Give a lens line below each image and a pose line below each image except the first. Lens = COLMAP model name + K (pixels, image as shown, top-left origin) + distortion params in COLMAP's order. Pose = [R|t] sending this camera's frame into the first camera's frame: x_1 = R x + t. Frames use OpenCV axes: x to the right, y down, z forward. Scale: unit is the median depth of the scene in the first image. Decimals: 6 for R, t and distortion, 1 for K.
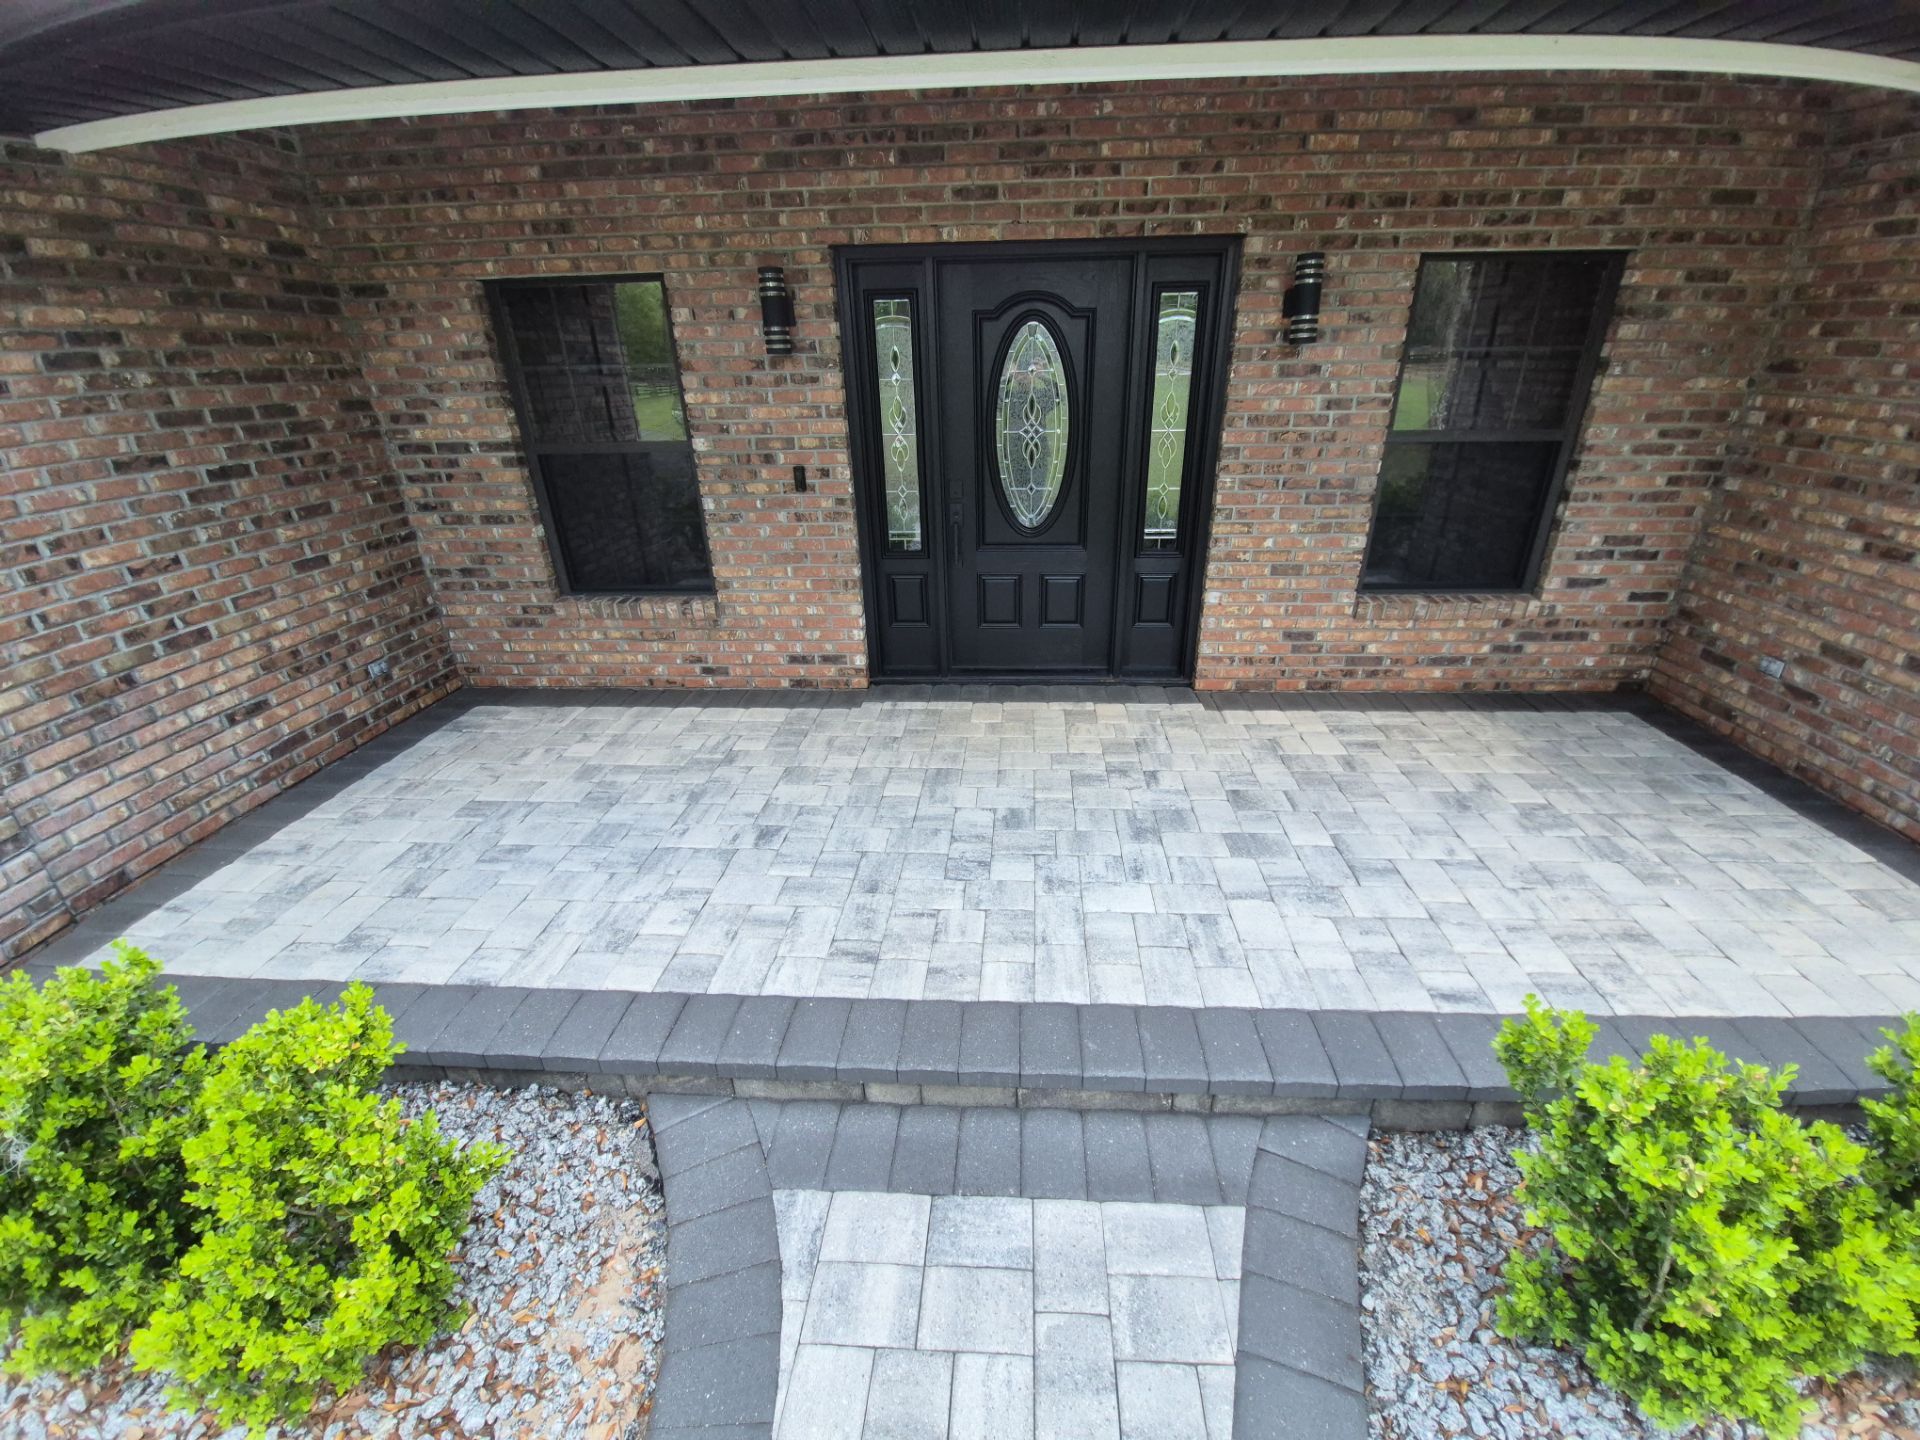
lens RADIAL K [[753.8, 0, 960.0], [0, 753.8, 720.0], [0, 0, 1]] dist [0.001778, -0.008370]
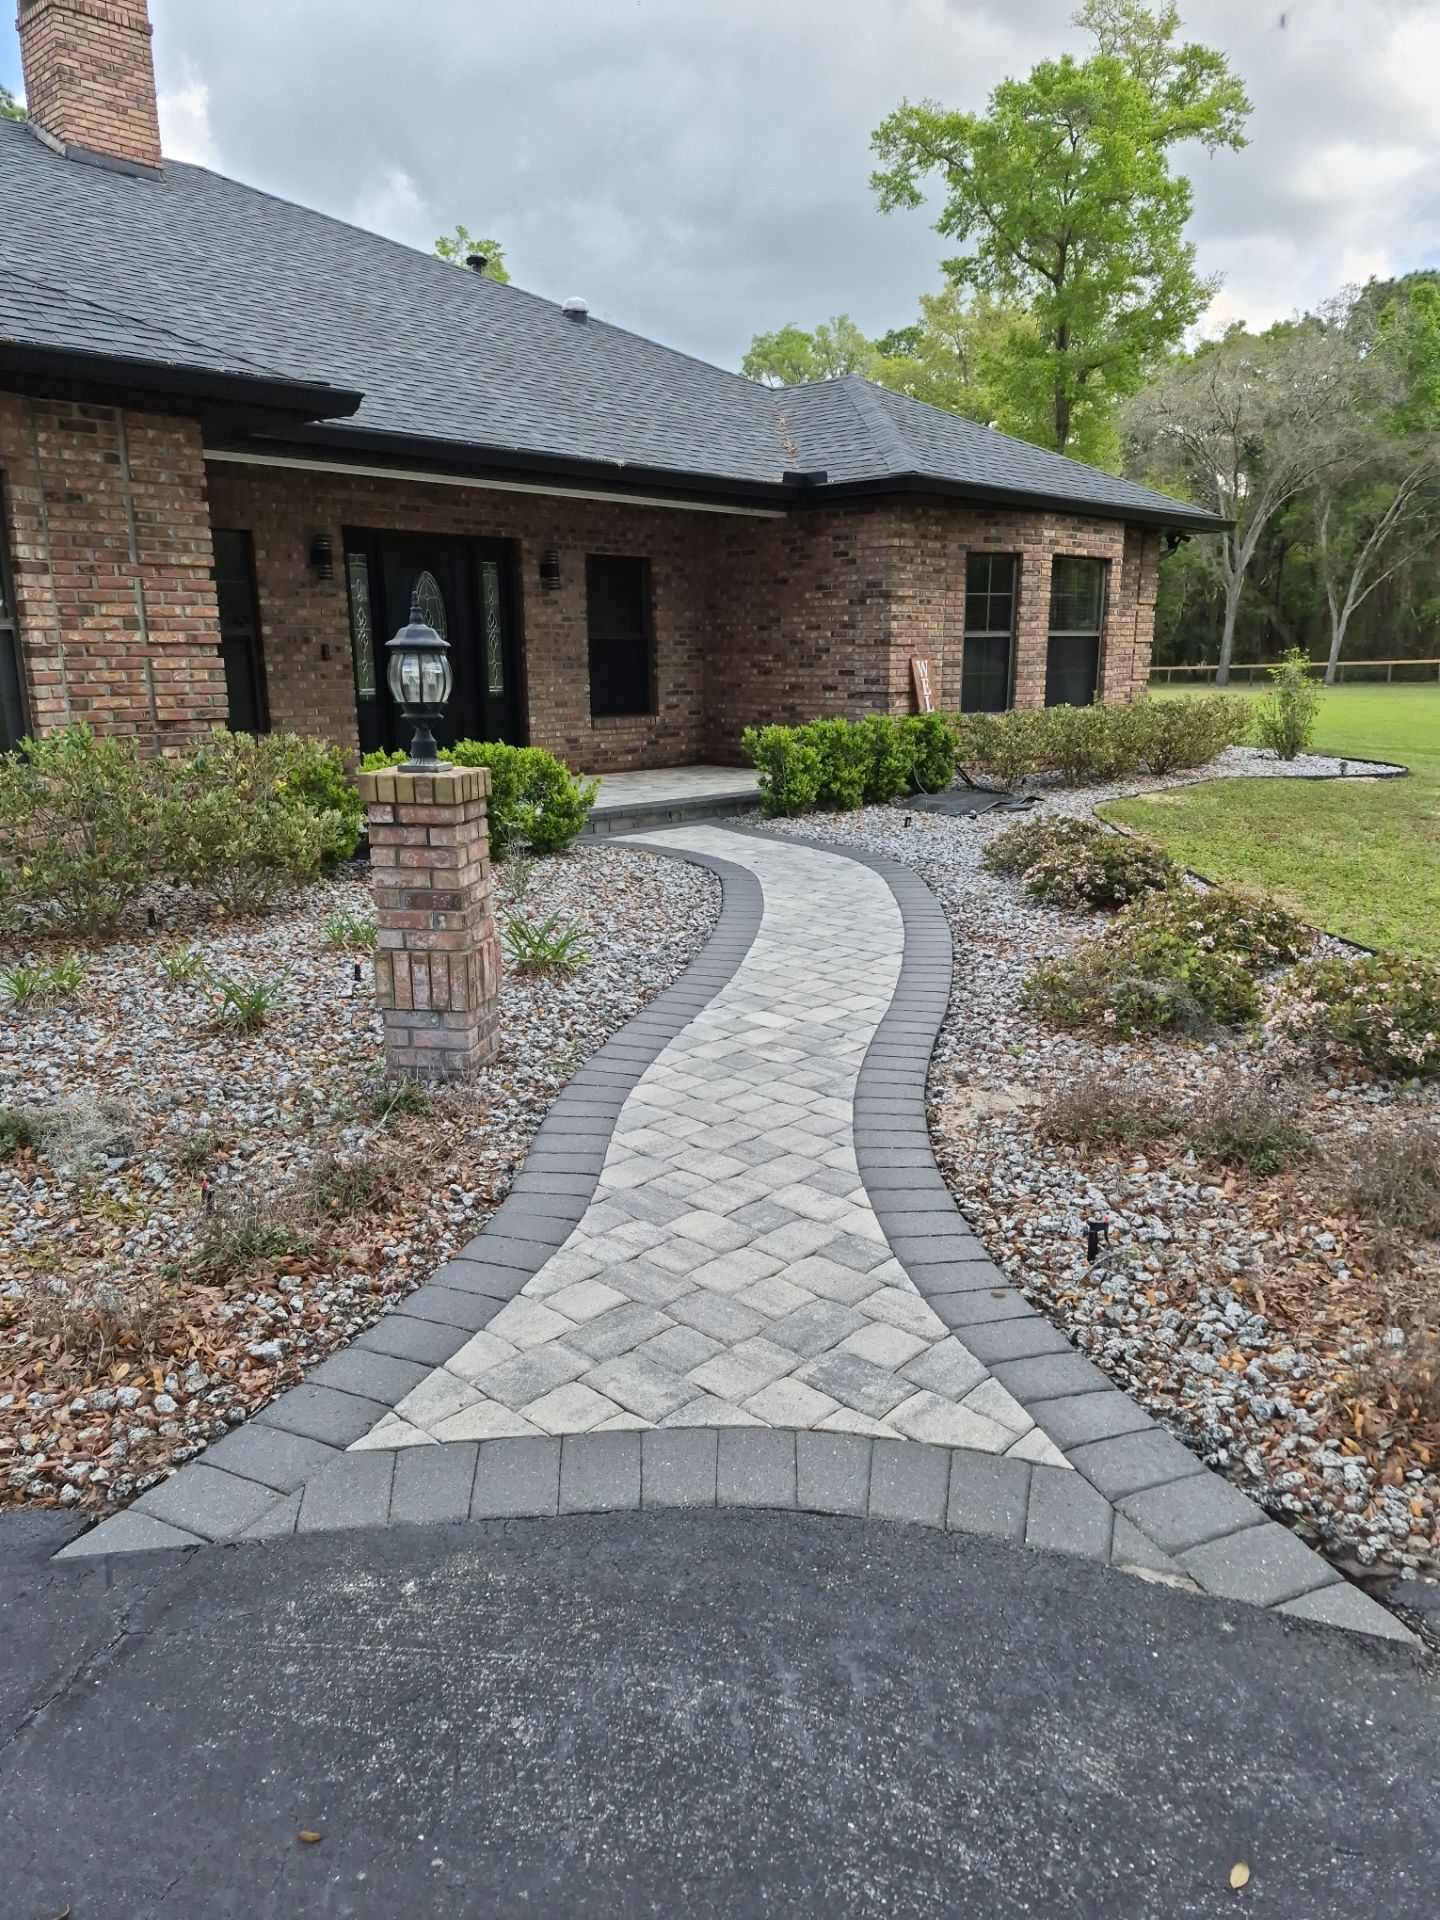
lens RADIAL K [[1297.5, 0, 720.0], [0, 1297.5, 960.0], [0, 0, 1]] dist [0.005056, -0.000293]
pose [[0.643654, -0.159658, 0.748478, -1.938679], [0.313329, 0.947250, -0.067390, 0.789826], [-0.698237, 0.277896, 0.659727, -1.295919]]
